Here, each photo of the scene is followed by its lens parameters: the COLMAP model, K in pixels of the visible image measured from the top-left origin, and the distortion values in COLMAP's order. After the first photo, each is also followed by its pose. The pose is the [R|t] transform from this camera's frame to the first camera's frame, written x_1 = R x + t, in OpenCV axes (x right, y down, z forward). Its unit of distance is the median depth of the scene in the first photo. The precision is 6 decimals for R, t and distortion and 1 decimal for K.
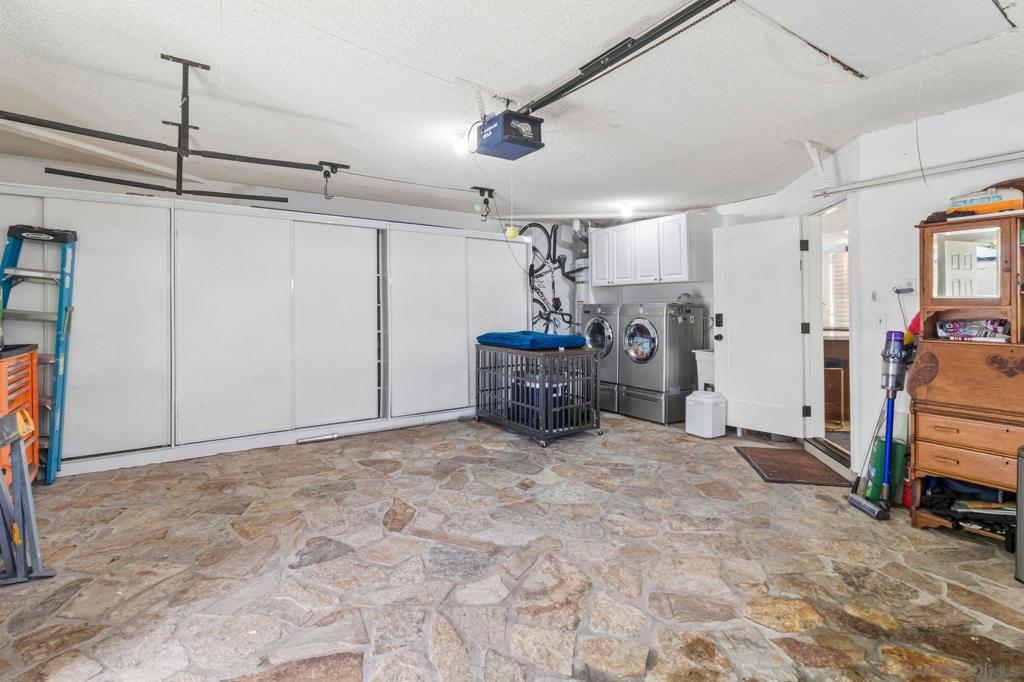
lens RADIAL K [[468.7, 0, 493.2], [0, 468.7, 302.6], [0, 0, 1]] dist [0.000209, 0.000042]
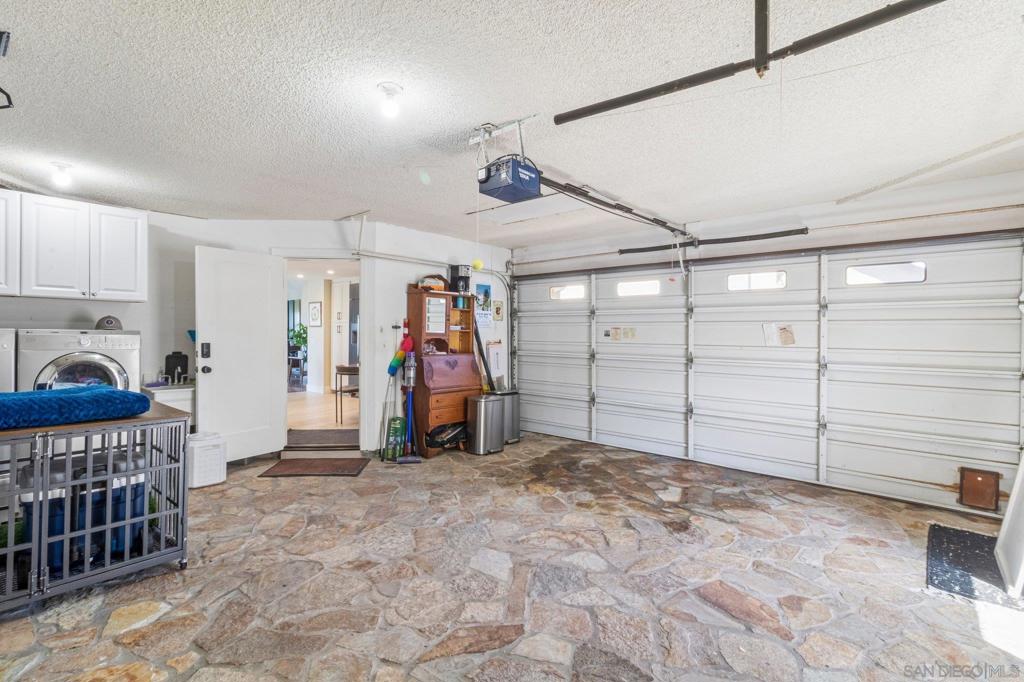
lens RADIAL K [[472.2, 0, 507.7], [0, 472.2, 329.0], [0, 0, 1]] dist [0.002416, 0.000014]
pose [[-0.275808, 0.010963, 0.961150, -0.983535], [-0.018798, 0.999682, -0.016797, 0.002823], [-0.961029, -0.022700, -0.275515, 1.276424]]
